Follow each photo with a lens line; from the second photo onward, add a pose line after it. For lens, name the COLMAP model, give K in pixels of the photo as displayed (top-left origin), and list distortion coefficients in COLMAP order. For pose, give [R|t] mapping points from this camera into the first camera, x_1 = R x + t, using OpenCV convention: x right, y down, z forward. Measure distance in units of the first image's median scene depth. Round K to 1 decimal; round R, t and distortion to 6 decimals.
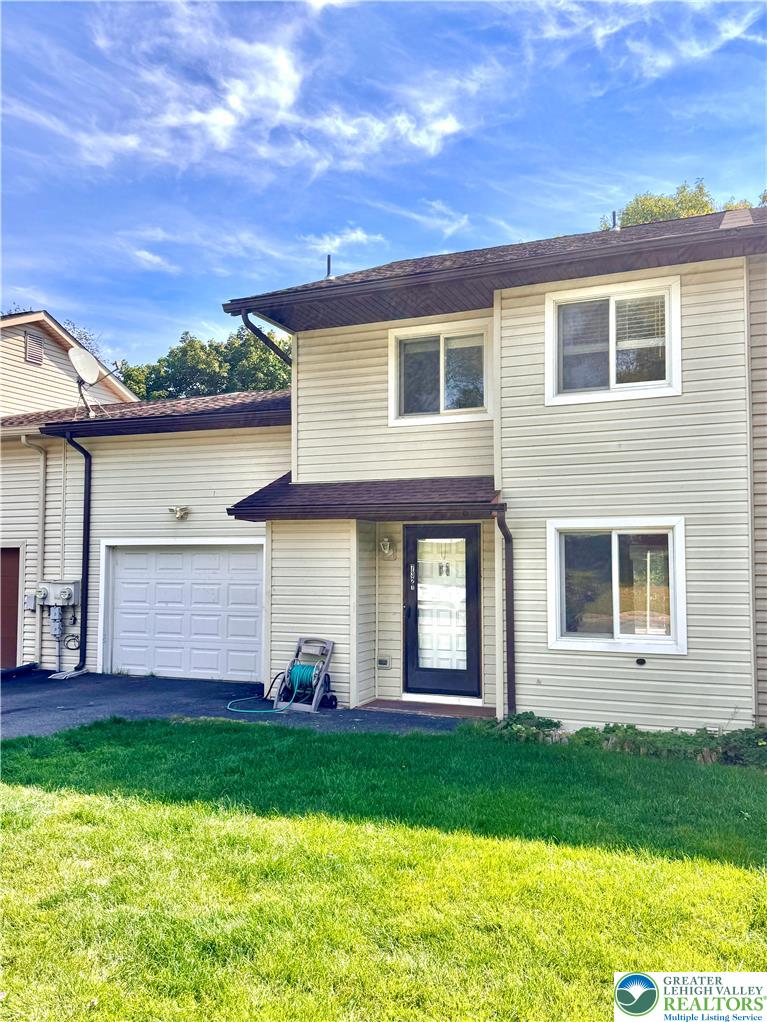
lens RADIAL K [[847.4, 0, 383.4], [0, 847.4, 504.0], [0, 0, 1]] dist [0.000065, -0.001665]
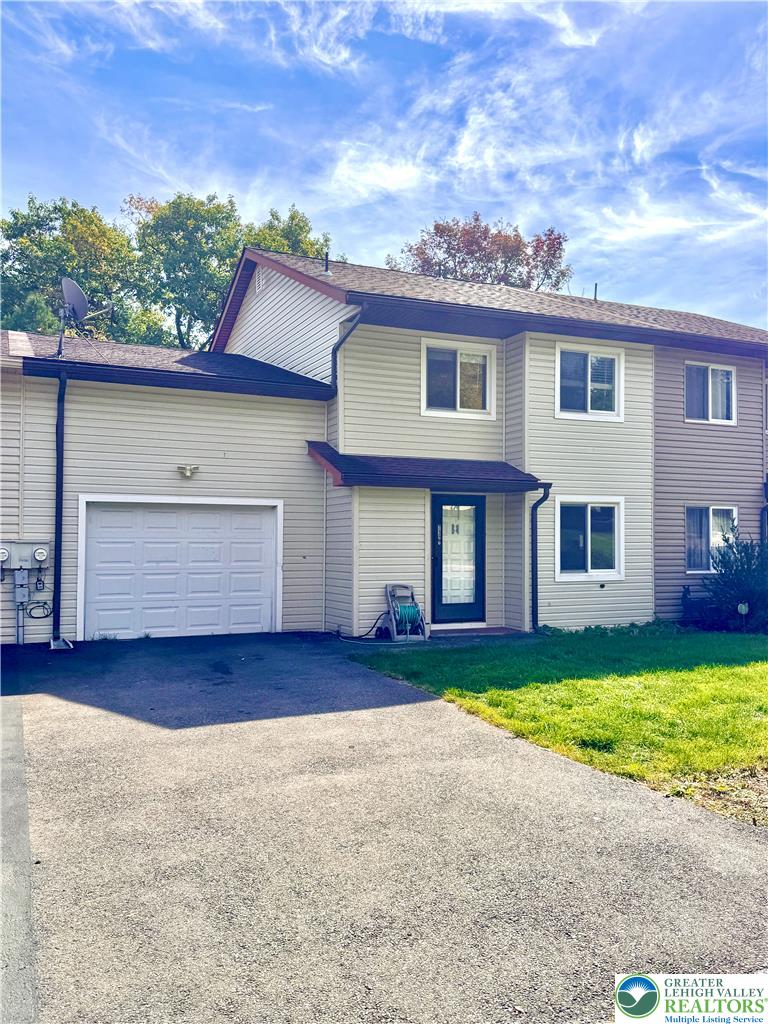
lens RADIAL K [[849.0, 0, 382.4], [0, 849.0, 518.2], [0, 0, 1]] dist [0.000065, -0.001665]
pose [[0.682830, 0.022936, 0.730217, -0.978946], [-0.051793, 0.998512, 0.017069, 0.043980], [-0.728739, -0.049476, 0.683002, 0.180006]]
